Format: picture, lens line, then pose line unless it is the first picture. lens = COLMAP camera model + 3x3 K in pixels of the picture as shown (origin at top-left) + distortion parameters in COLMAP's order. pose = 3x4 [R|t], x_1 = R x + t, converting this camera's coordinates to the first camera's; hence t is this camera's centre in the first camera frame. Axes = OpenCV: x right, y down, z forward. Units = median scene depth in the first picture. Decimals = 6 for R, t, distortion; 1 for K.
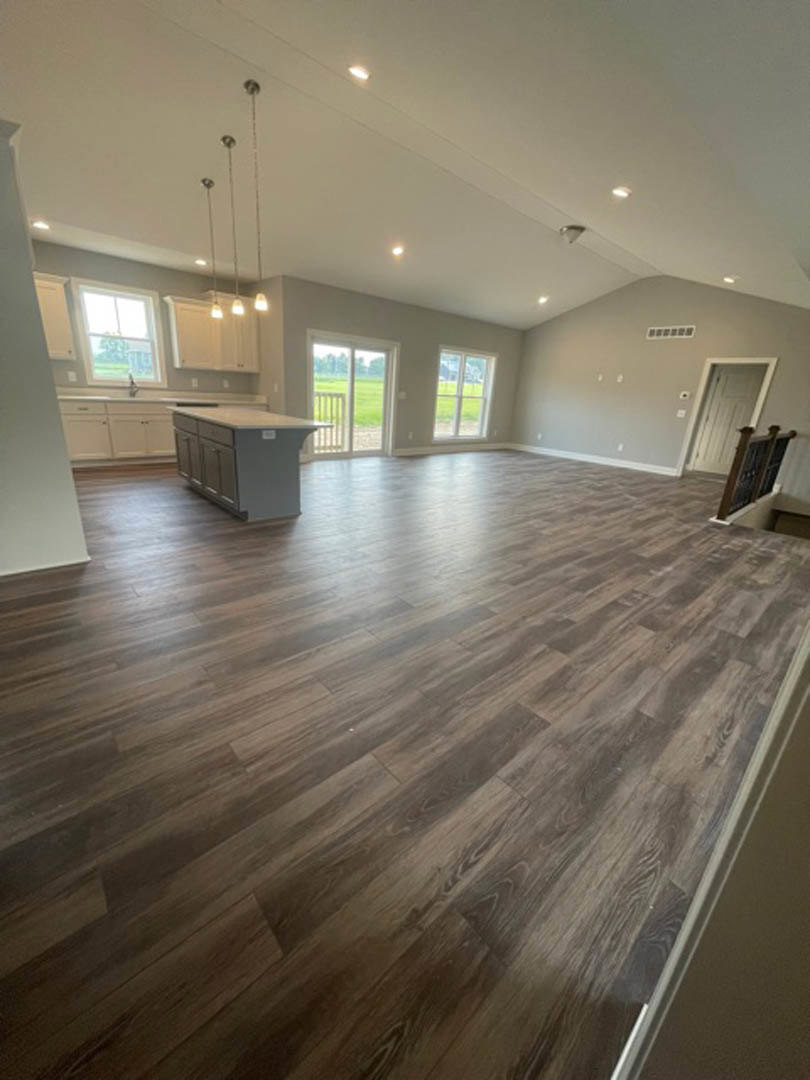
lens RADIAL K [[437.2, 0, 398.9], [0, 437.2, 535.6], [0, 0, 1]] dist [-0.001927, 0.000131]
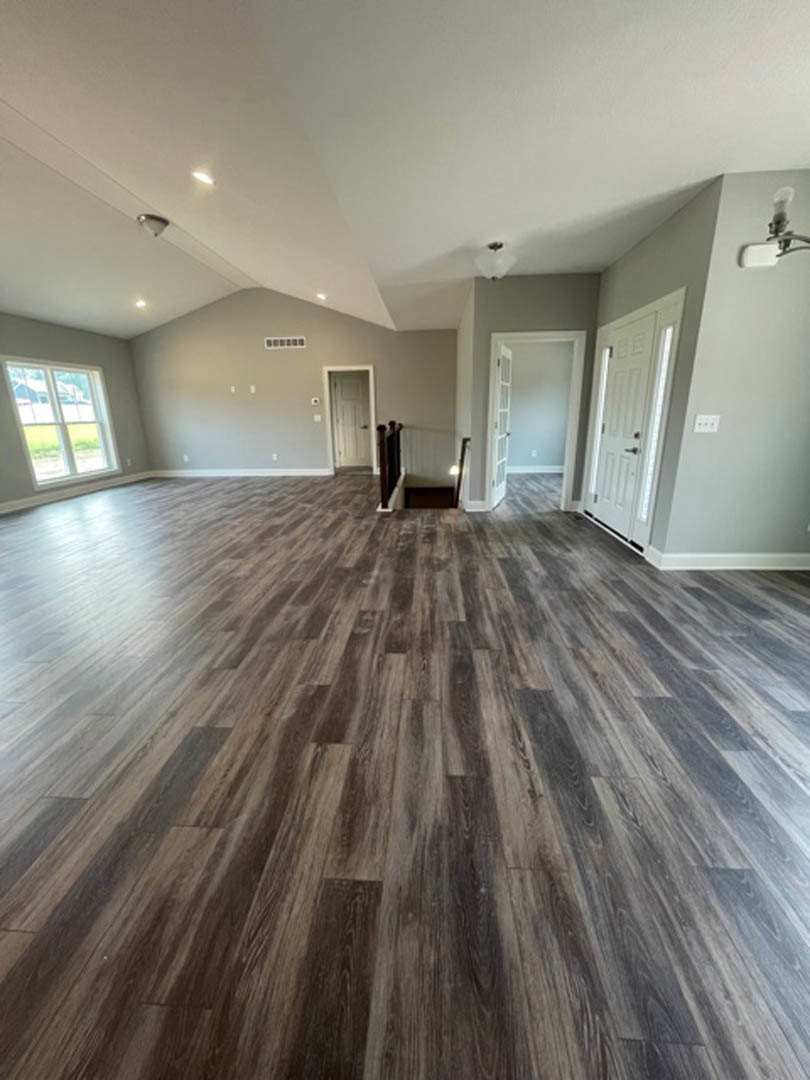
lens RADIAL K [[437.2, 0, 404.8], [0, 437.2, 533.6], [0, 0, 1]] dist [-0.001927, 0.000131]
pose [[0.706075, -0.266999, 0.655873, 0.027916], [0.287130, 0.954587, 0.079496, -0.053733], [-0.647314, 0.132191, 0.750673, 0.154275]]
